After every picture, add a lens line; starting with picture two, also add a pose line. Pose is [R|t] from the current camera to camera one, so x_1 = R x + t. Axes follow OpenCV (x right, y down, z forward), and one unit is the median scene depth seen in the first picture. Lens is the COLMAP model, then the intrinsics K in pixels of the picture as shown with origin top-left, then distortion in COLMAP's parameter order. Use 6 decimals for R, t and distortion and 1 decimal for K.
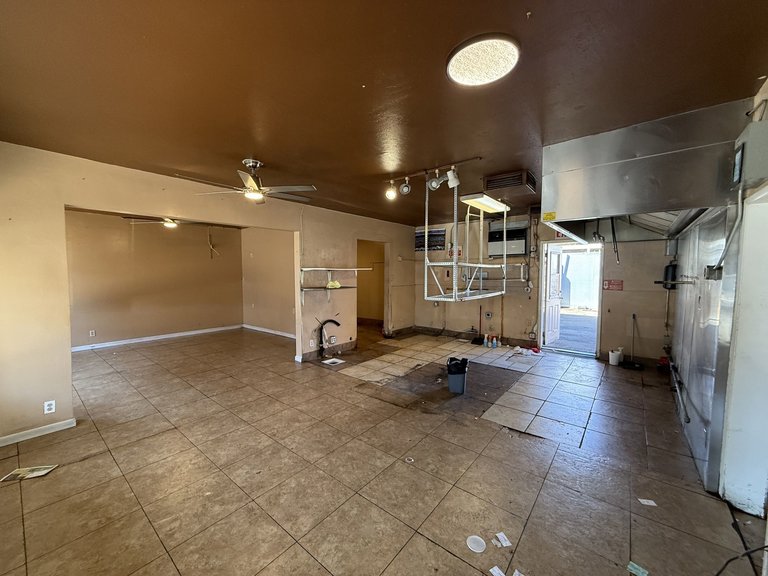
lens RADIAL K [[305.7, 0, 381.0], [0, 305.7, 289.5], [0, 0, 1]] dist [-0.000011, 0.000054]
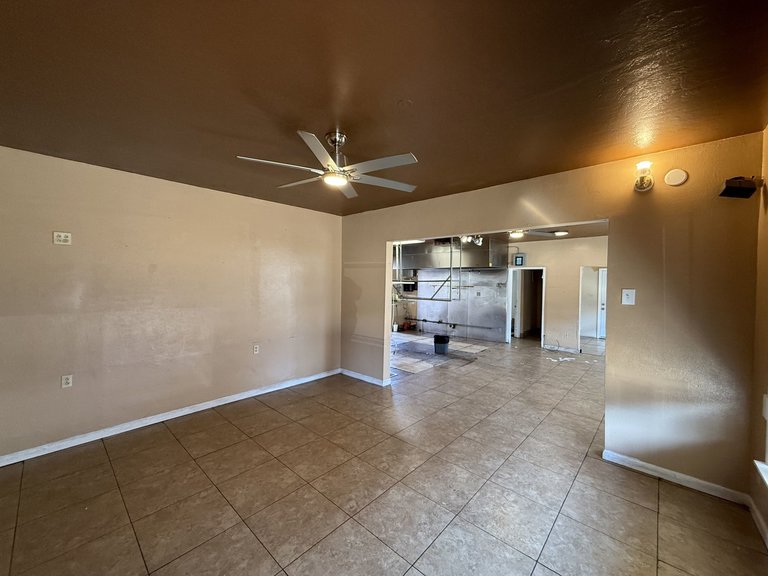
lens RADIAL K [[305.7, 0, 383.9], [0, 305.7, 285.9], [0, 0, 1]] dist [-0.000011, 0.000054]
pose [[0.051199, -0.012555, 0.998610, -1.589479], [0.046839, 0.998851, 0.010157, -0.087586], [-0.997590, 0.046254, 0.051728, 1.299378]]
